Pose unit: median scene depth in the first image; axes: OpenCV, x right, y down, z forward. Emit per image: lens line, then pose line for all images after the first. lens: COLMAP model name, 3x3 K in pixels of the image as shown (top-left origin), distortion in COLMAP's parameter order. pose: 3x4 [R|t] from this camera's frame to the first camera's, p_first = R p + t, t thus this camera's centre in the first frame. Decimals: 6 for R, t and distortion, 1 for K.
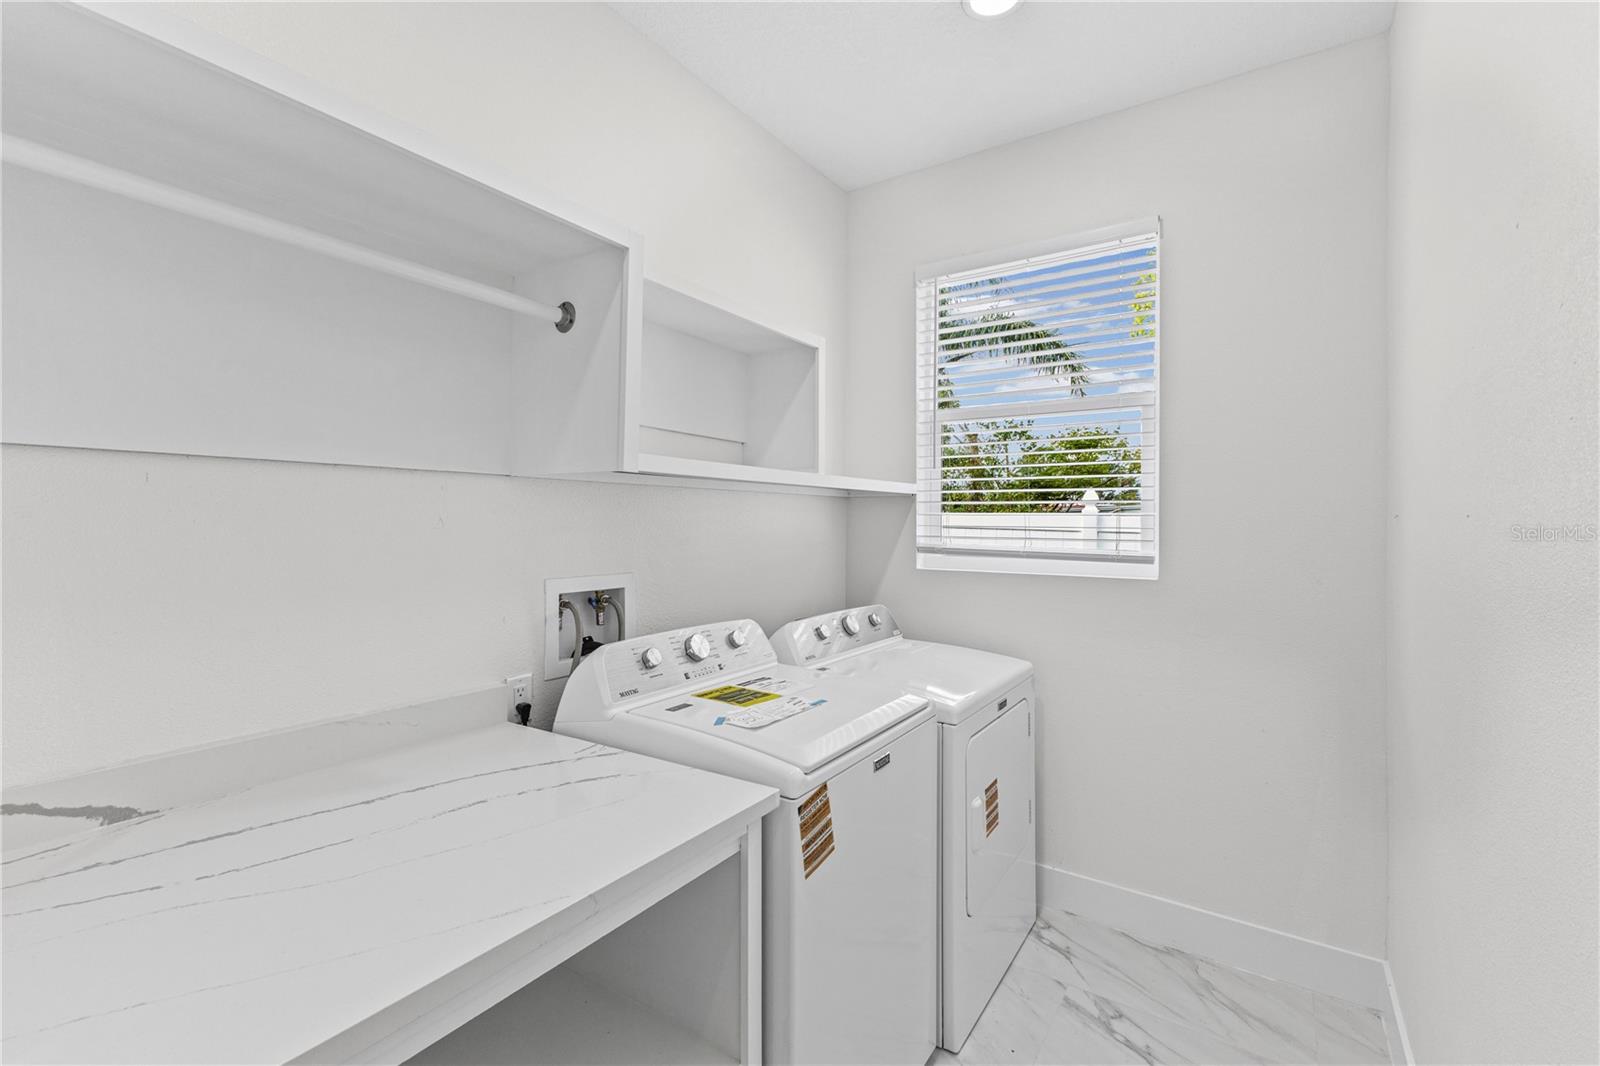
lens RADIAL K [[699.5, 0, 799.2], [0, 699.5, 515.3], [0, 0, 1]] dist [0.012693, -0.001032]
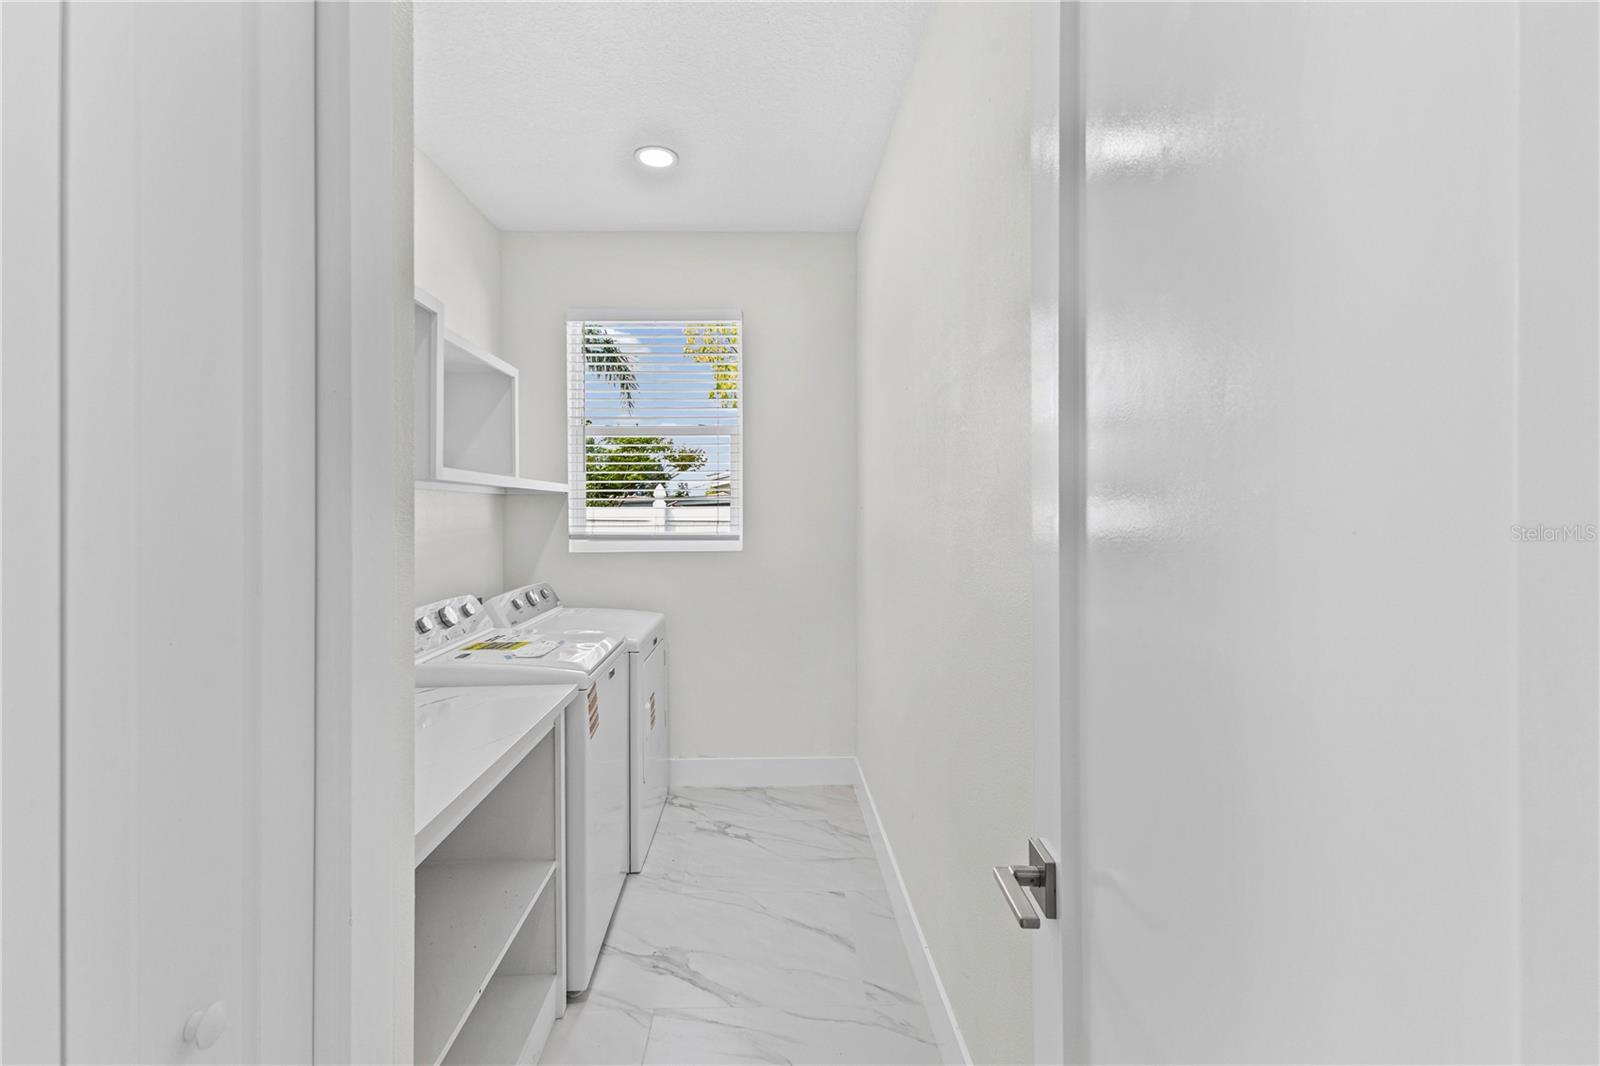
lens RADIAL K [[699.5, 0, 799.5], [0, 699.5, 523.5], [0, 0, 1]] dist [0.012693, -0.001032]
pose [[0.802456, -0.019542, 0.596391, -0.293699], [0.006054, 0.999679, 0.024612, -0.003725], [-0.596680, -0.016140, 0.802317, -0.293269]]
